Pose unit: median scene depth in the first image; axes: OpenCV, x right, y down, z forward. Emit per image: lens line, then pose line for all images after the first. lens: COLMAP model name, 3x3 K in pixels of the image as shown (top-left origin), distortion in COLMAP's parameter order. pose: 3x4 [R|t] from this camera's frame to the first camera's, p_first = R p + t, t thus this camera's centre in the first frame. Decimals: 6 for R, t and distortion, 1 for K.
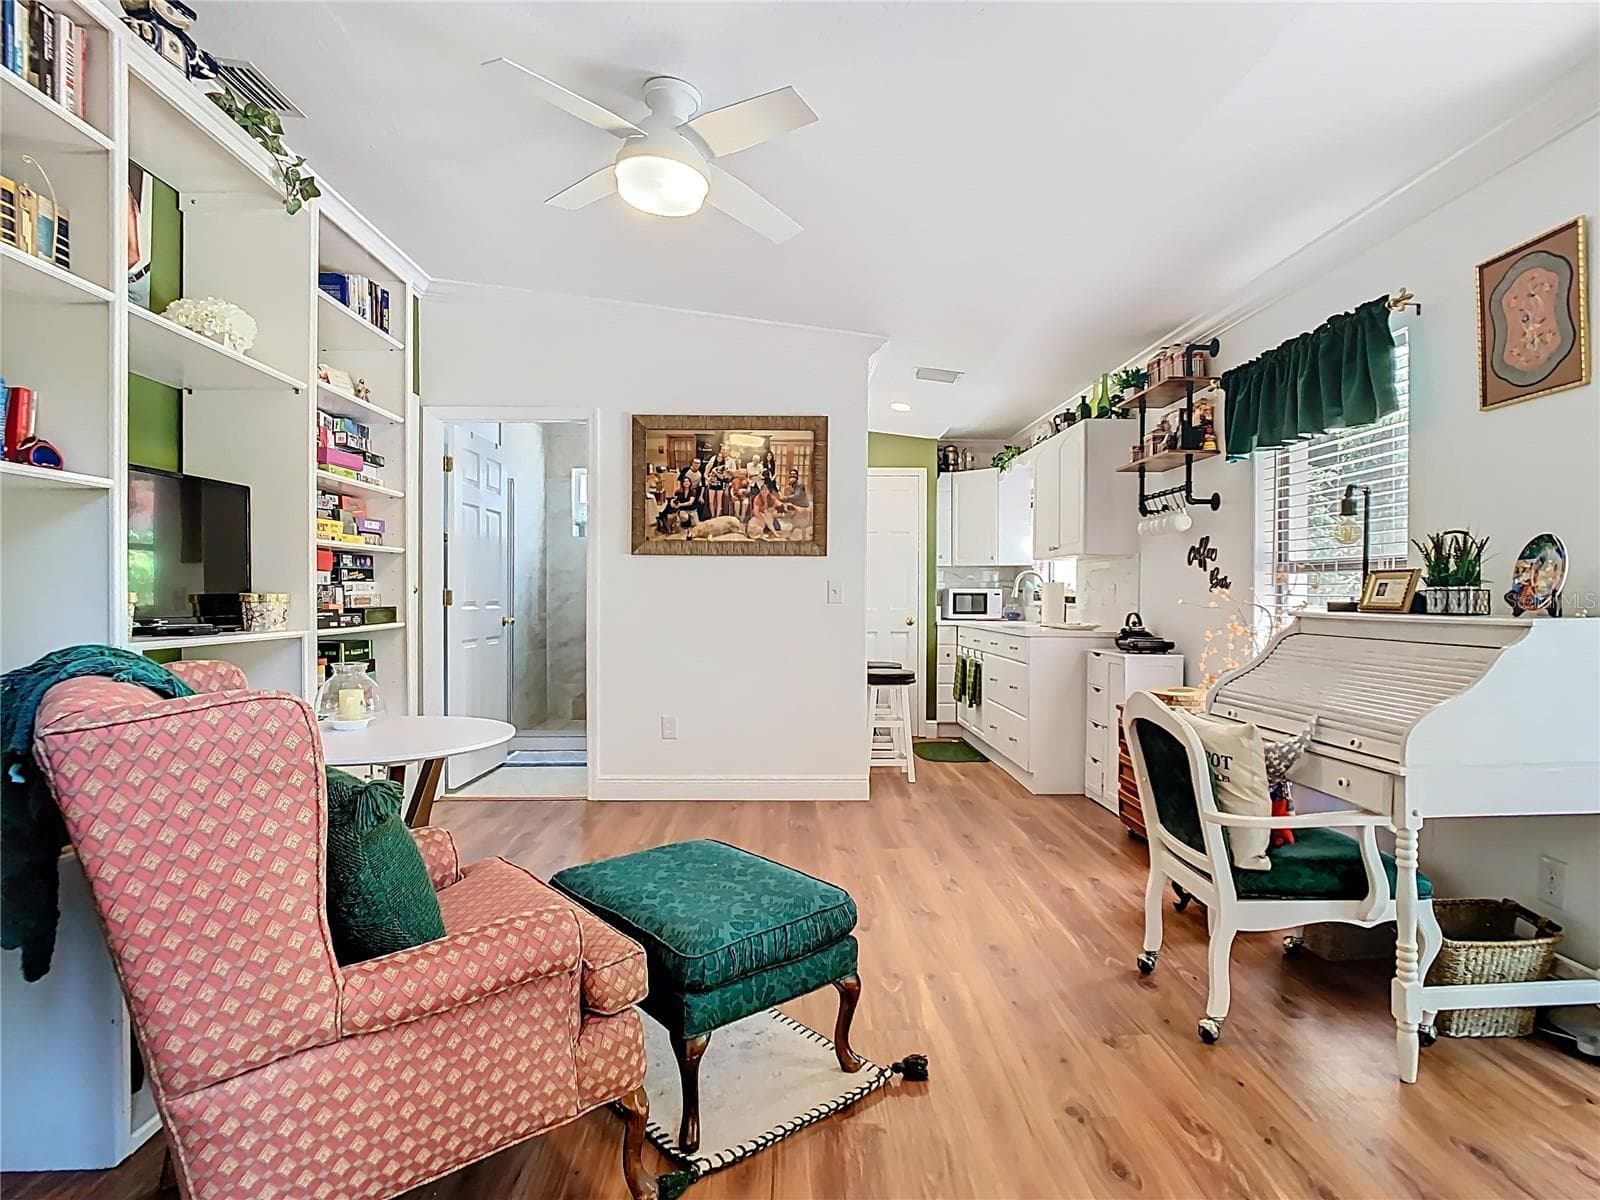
lens RADIAL K [[851.5, 0, 777.1], [0, 851.5, 601.2], [0, 0, 1]] dist [-0.040308, -0.001725]
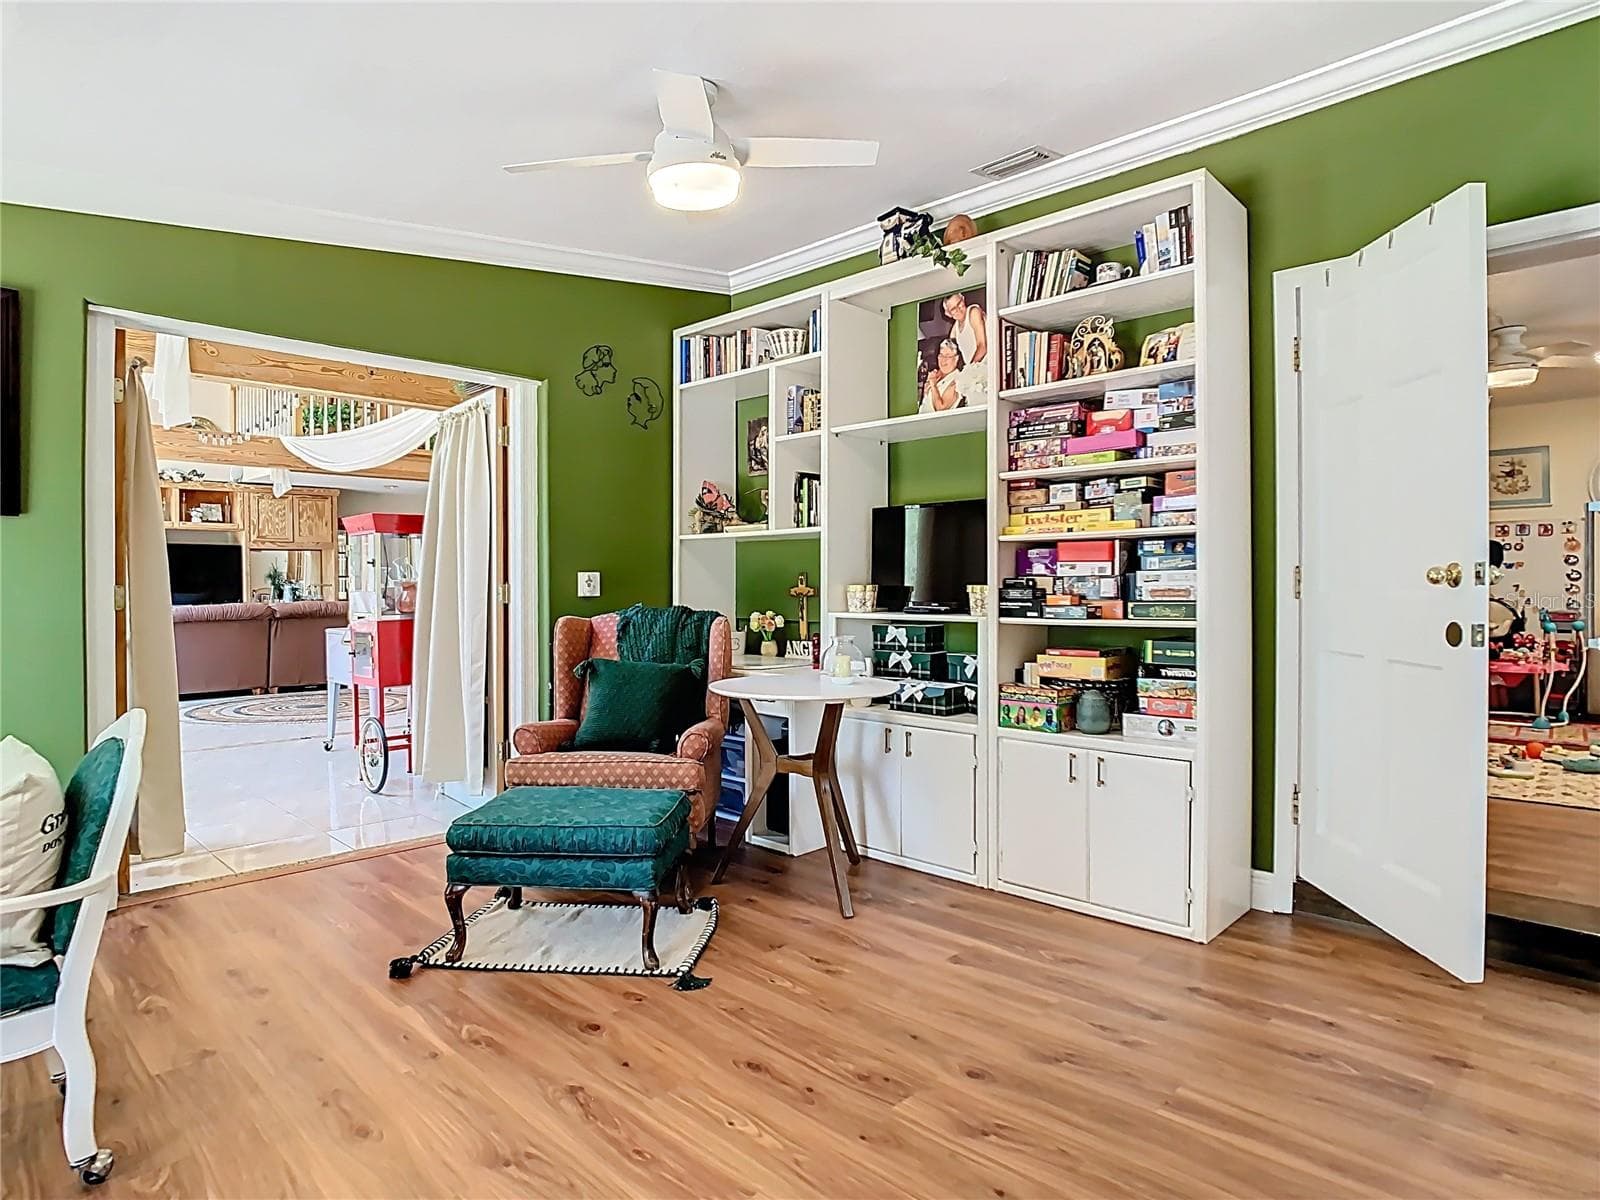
lens RADIAL K [[855.8, 0, 789.5], [0, 855.8, 597.2], [0, 0, 1]] dist [-0.035715, -0.000269]
pose [[-0.684746, 0.005531, -0.728761, 0.290638], [-0.002943, 0.999942, 0.010354, -0.002508], [0.728776, 0.009235, -0.684690, 0.967716]]
